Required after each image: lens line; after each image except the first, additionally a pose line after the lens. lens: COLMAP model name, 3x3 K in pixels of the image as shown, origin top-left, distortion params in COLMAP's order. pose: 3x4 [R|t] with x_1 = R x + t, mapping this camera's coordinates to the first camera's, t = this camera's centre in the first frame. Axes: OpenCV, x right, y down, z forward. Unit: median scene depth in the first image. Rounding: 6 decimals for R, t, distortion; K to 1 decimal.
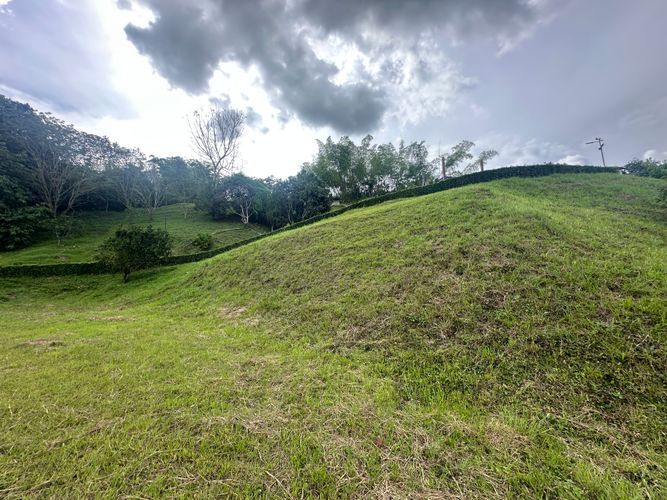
lens RADIAL K [[266.6, 0, 330.3], [0, 266.6, 251.2], [0, 0, 1]] dist [0.000429, 0.000323]
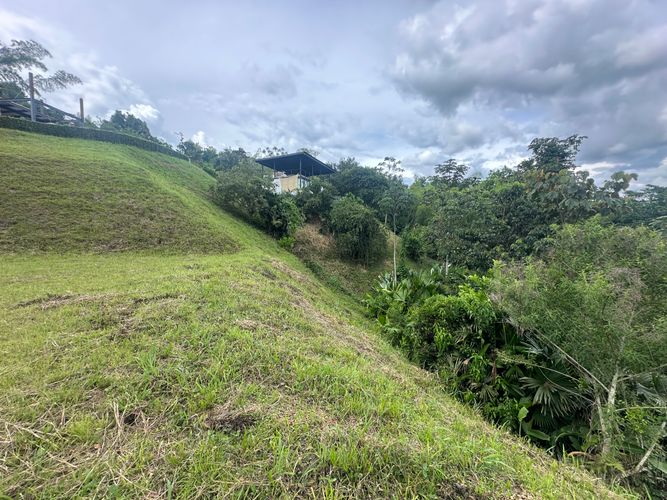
lens RADIAL K [[266.0, 0, 333.5], [0, 266.0, 250.0], [0, 0, 1]] dist [-0.001651, -0.000031]
pose [[0.195758, -0.055698, 0.979069, -1.392771], [-0.140102, 0.986556, 0.084136, -0.063592], [-0.970593, -0.153640, 0.185323, -0.912399]]
